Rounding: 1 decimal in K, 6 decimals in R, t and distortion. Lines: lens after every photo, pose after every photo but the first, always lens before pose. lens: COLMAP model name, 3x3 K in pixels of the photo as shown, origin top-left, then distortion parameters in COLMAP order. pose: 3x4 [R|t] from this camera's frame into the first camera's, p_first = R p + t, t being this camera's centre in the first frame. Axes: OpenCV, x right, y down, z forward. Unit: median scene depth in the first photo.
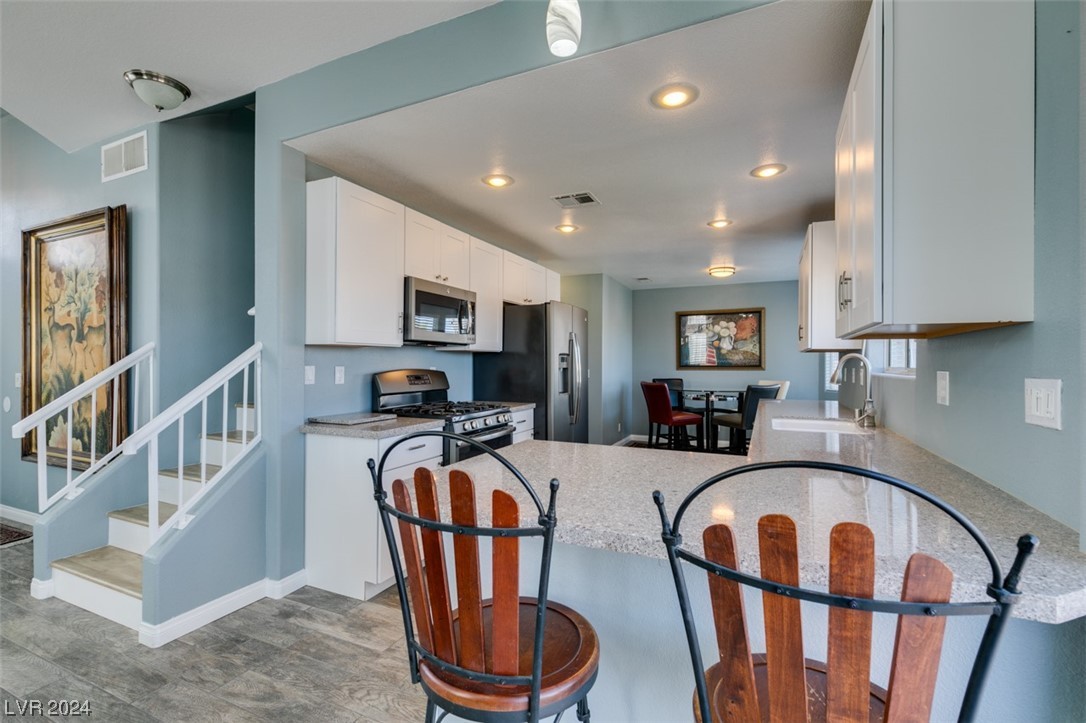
lens RADIAL K [[487.4, 0, 541.6], [0, 487.4, 360.6], [0, 0, 1]] dist [0.005758, -0.003136]
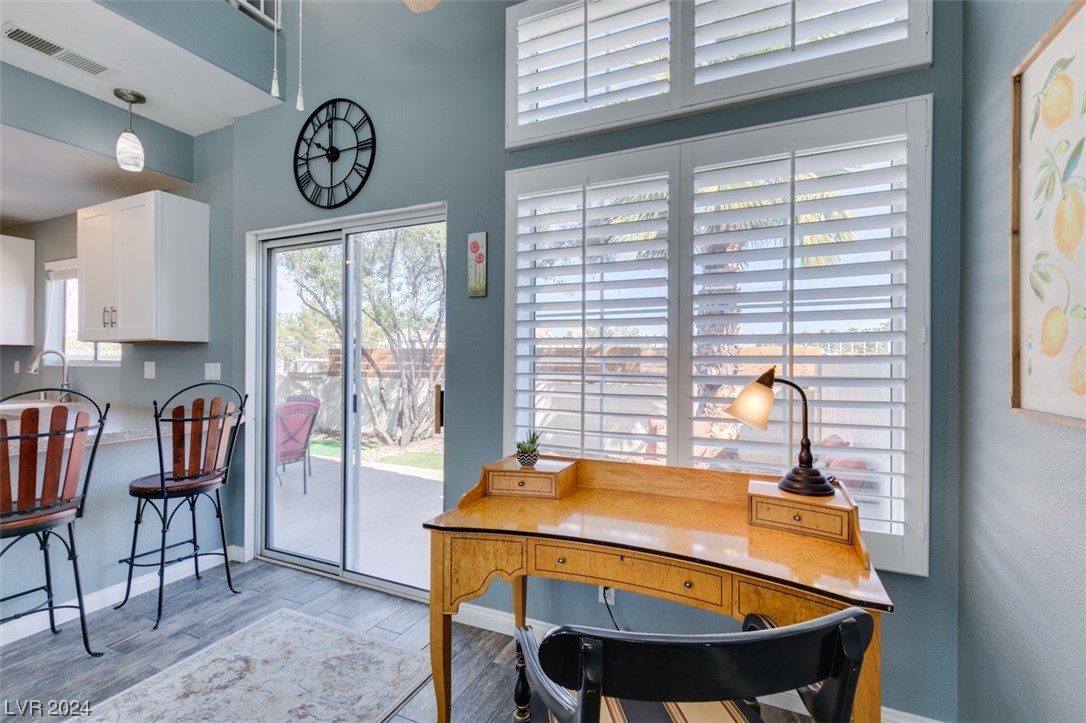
lens RADIAL K [[487.4, 0, 554.6], [0, 487.4, 355.1], [0, 0, 1]] dist [0.005758, -0.003136]
pose [[-0.015204, 0.007370, 0.999857, -0.402194], [-0.008979, 0.999932, -0.007507, -0.001828], [-0.999844, -0.009092, -0.015137, -0.202782]]
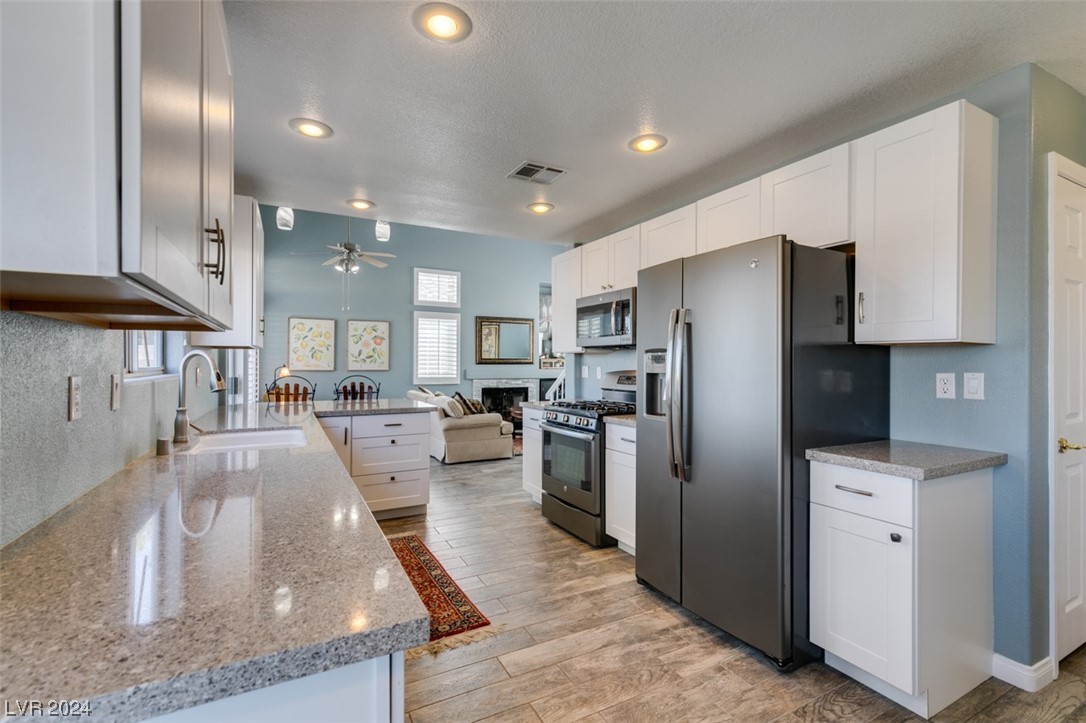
lens RADIAL K [[487.4, 0, 540.1], [0, 487.4, 365.2], [0, 0, 1]] dist [0.005758, -0.003136]
pose [[-0.614071, -0.001352, -0.789250, 0.520840], [-0.001924, 0.999998, -0.000216, 0.005072], [0.789249, 0.001385, -0.614072, 1.071401]]
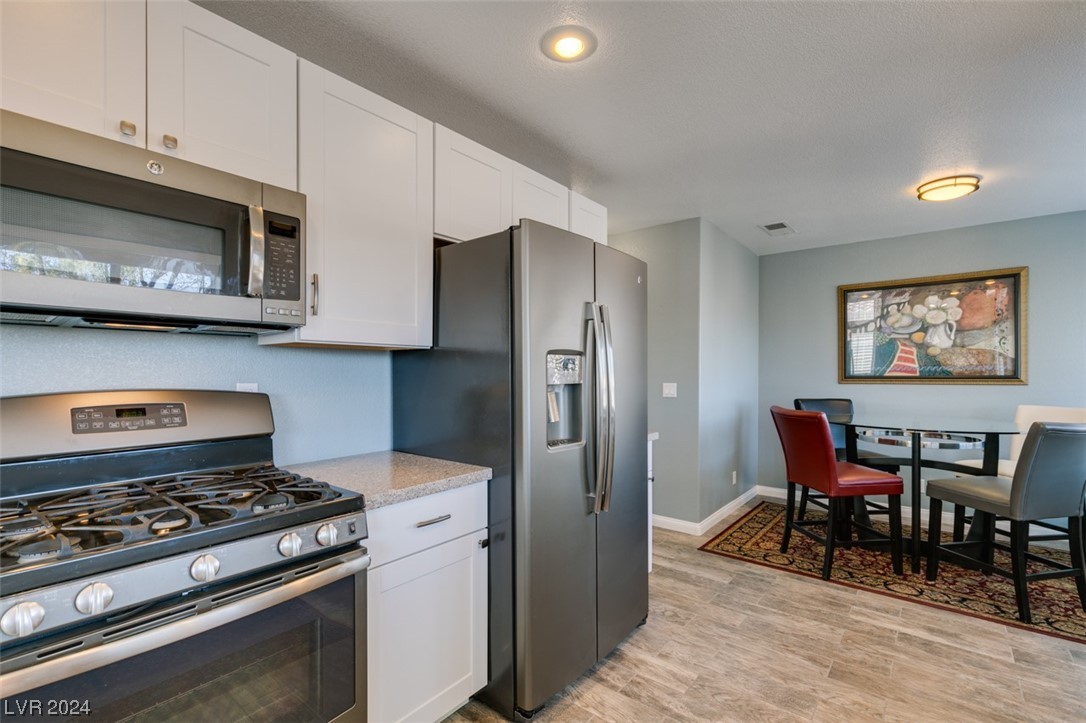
lens RADIAL K [[487.4, 0, 542.7], [0, 487.4, 373.1], [0, 0, 1]] dist [0.005758, -0.003136]
pose [[0.968733, 0.001723, -0.248101, 0.110618], [0.000854, 0.999947, 0.010282, 0.000842], [0.248105, -0.010173, 0.968680, 0.492941]]
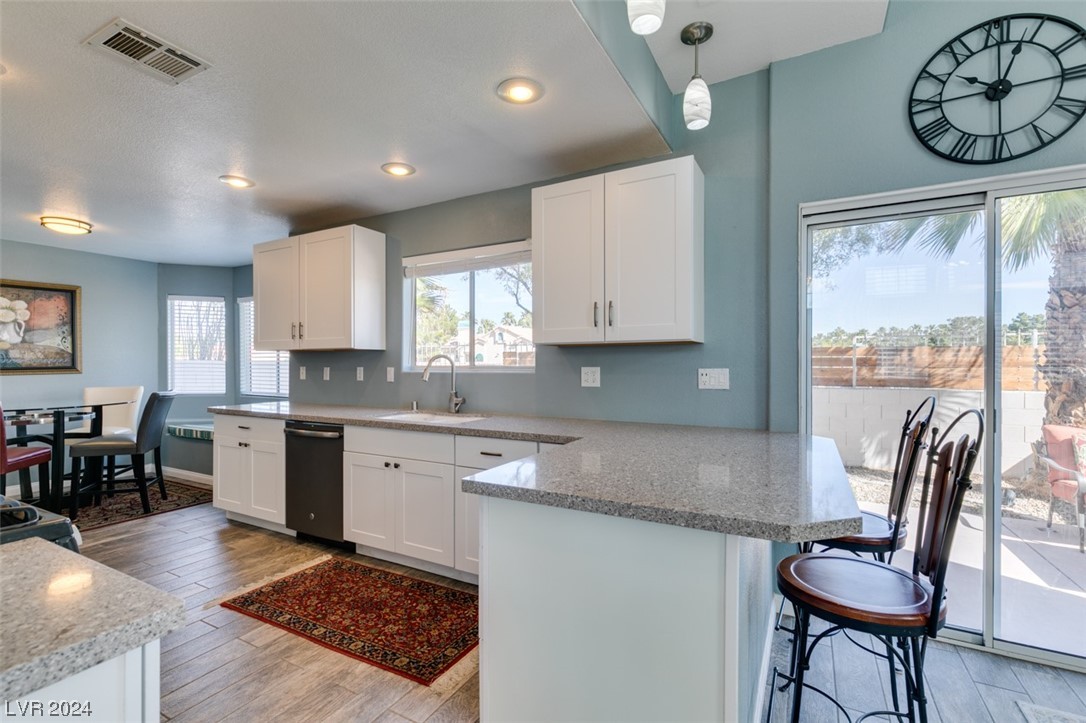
lens RADIAL K [[487.4, 0, 546.2], [0, 487.4, 365.4], [0, 0, 1]] dist [0.005758, -0.003136]
pose [[0.070783, -0.009903, 0.997443, -0.297785], [-0.001113, 0.999949, 0.010007, -0.000460], [-0.997491, -0.001819, 0.070768, 0.366852]]
